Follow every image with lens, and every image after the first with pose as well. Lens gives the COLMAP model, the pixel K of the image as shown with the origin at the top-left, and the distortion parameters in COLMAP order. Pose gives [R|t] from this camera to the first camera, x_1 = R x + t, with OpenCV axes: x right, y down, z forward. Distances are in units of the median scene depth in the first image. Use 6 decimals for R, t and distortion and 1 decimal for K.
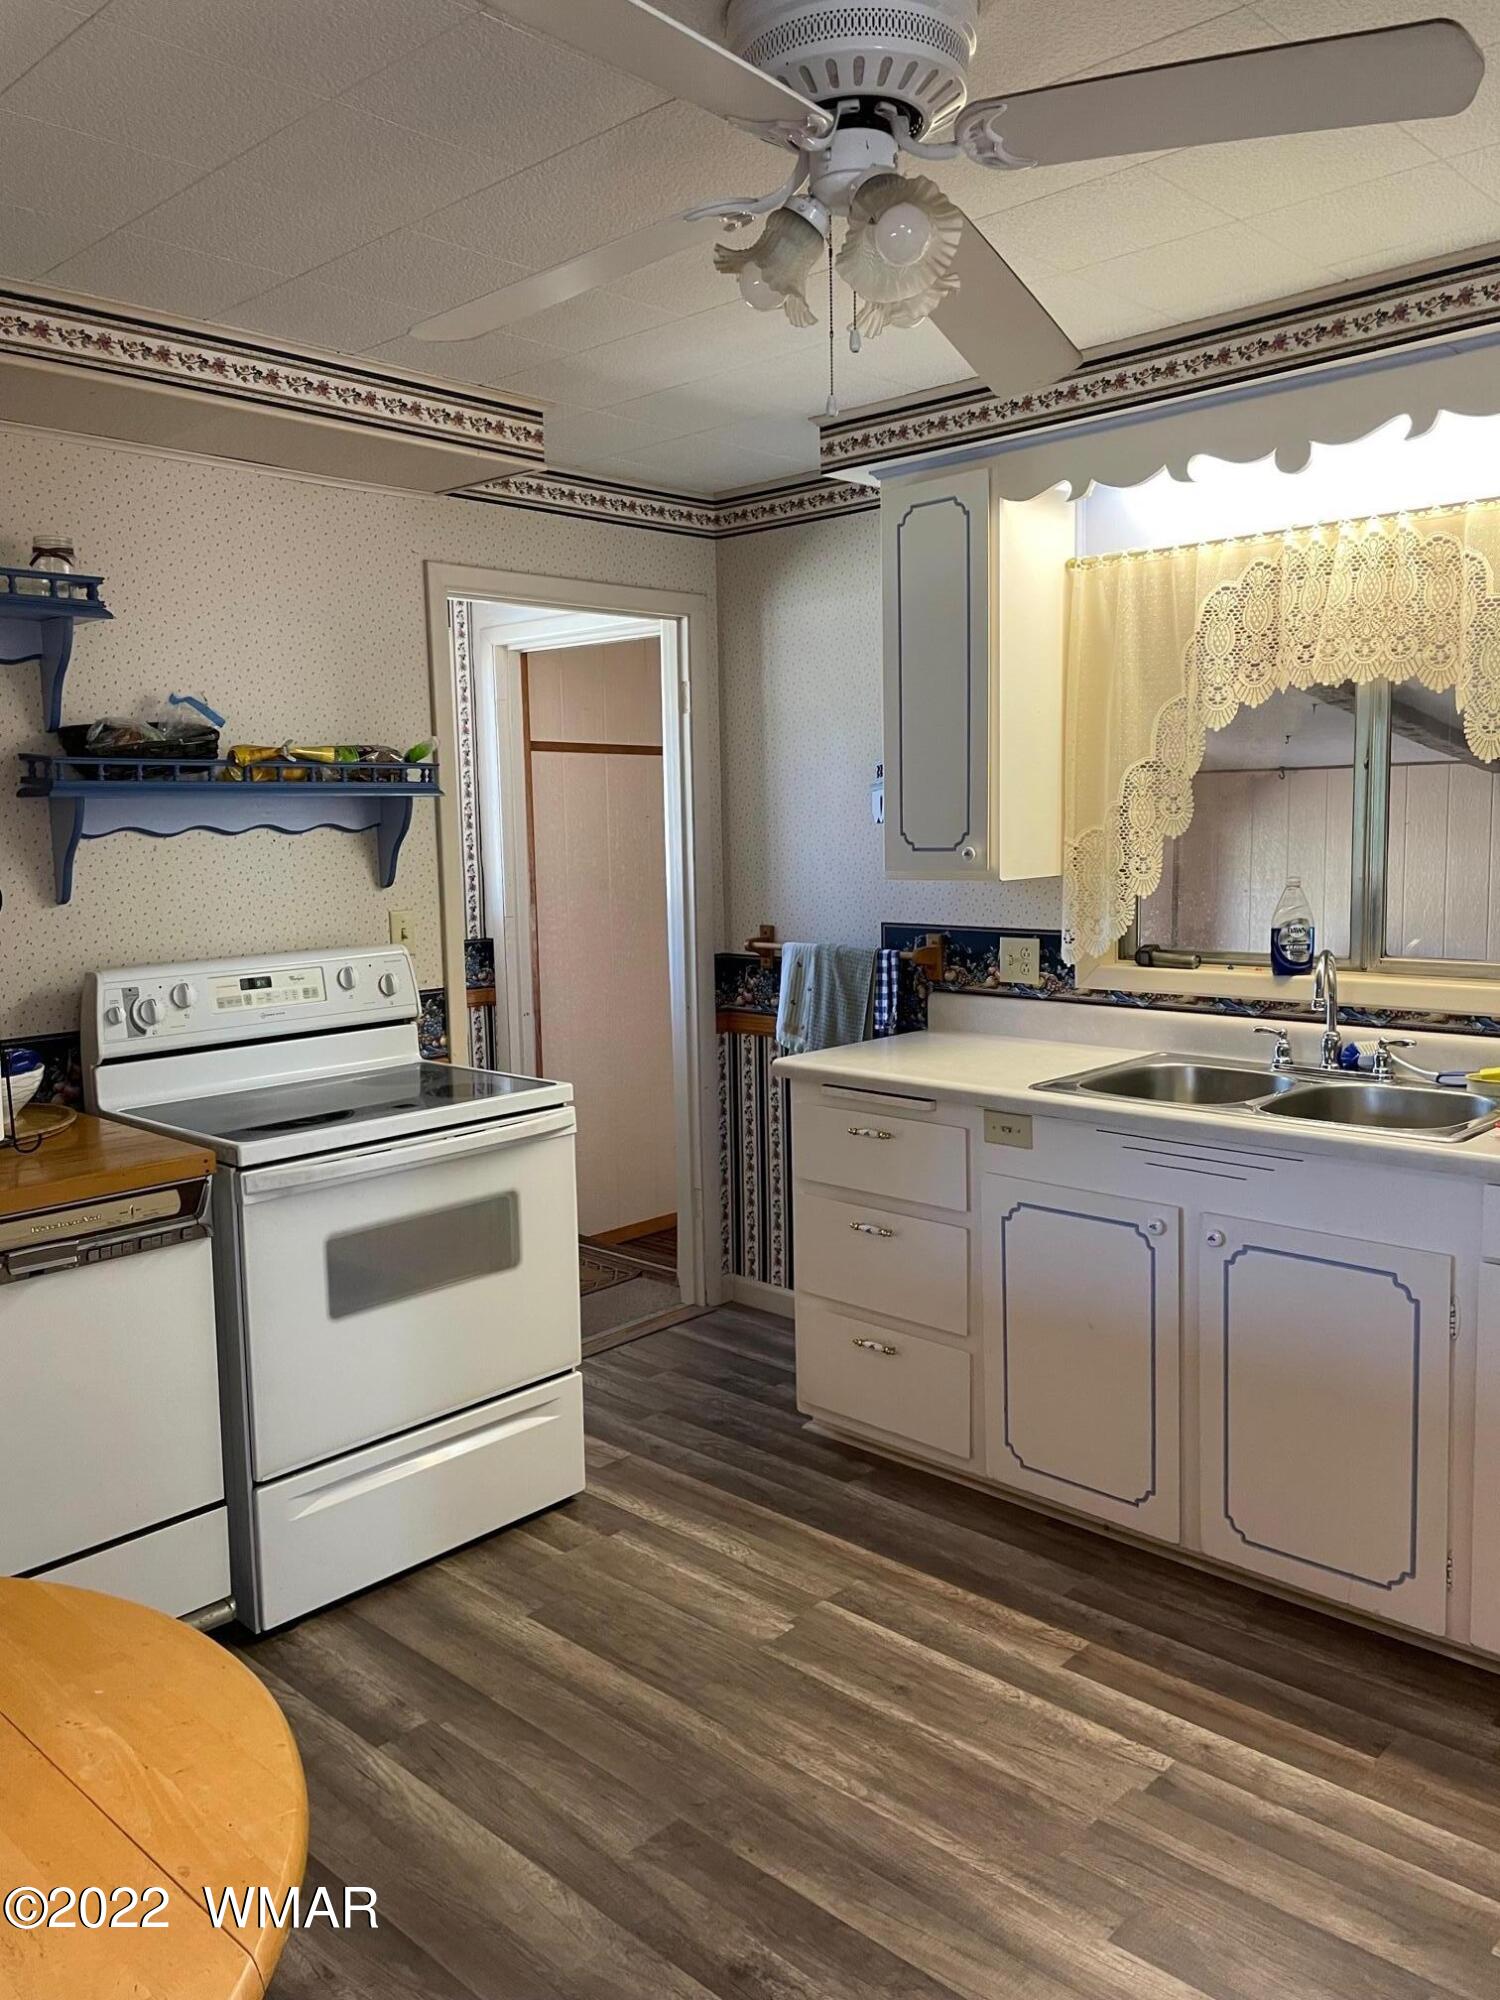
lens RADIAL K [[1512.0, 0, 751.8], [0, 1512.0, 996.5], [0, 0, 1]] dist [0.064469, -0.065726]
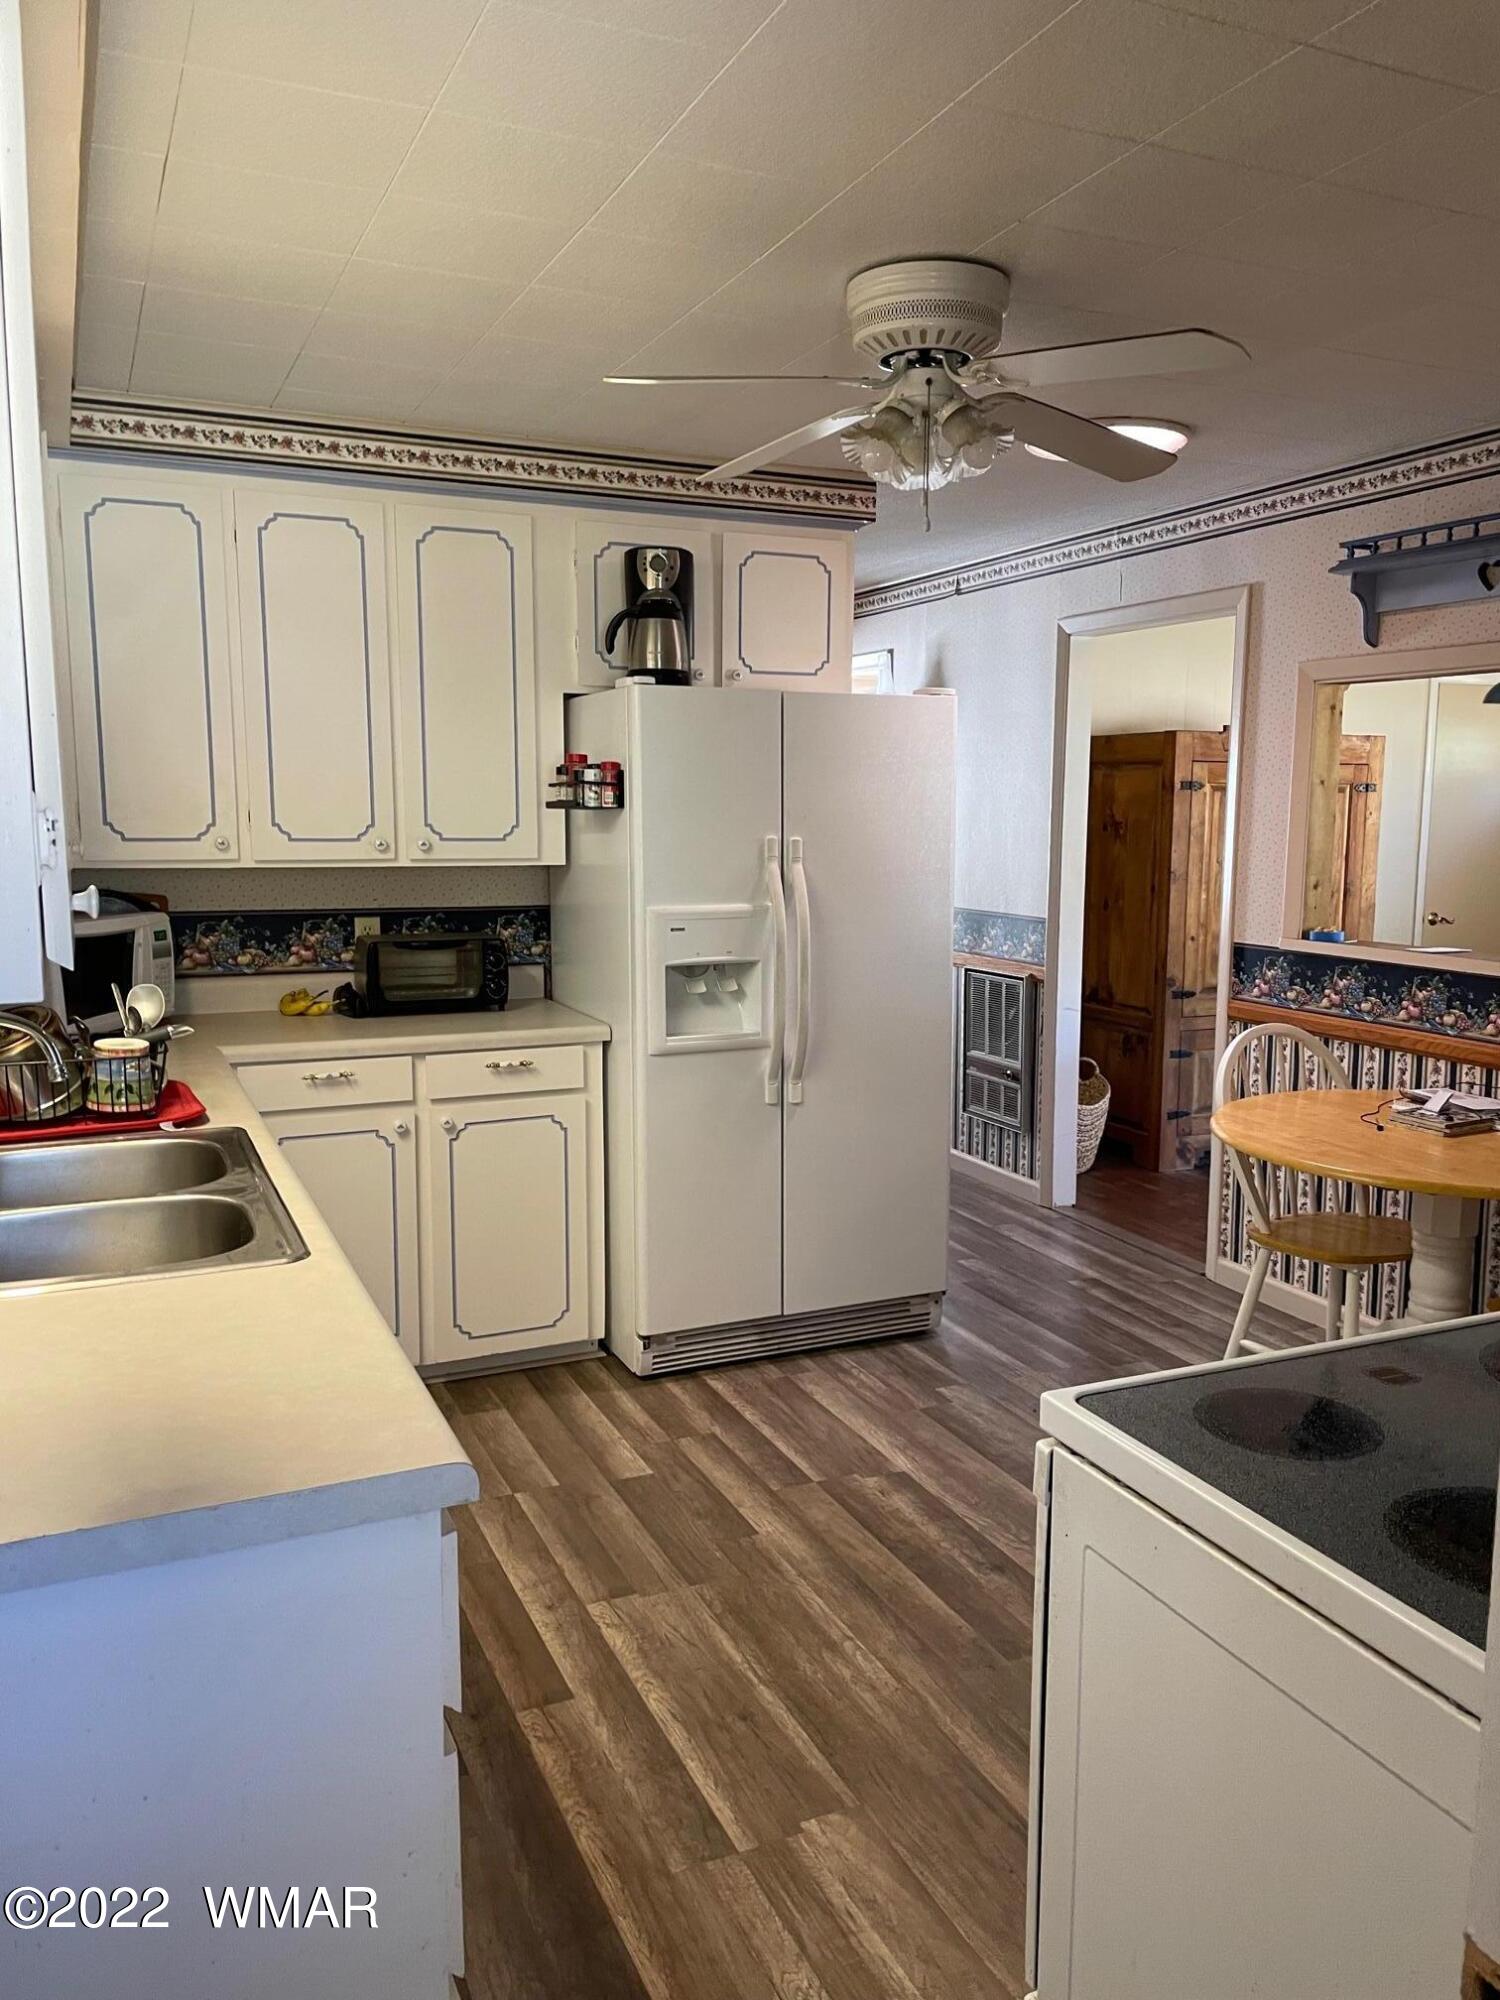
lens RADIAL K [[1512.0, 0, 750.9], [0, 1512.0, 1003.5], [0, 0, 1]] dist [0.064469, -0.065726]
pose [[-0.921881, -0.038385, 0.385567, -0.261245], [0.058460, 0.969911, 0.236335, -0.212407], [-0.383038, 0.240413, -0.891899, 1.756746]]
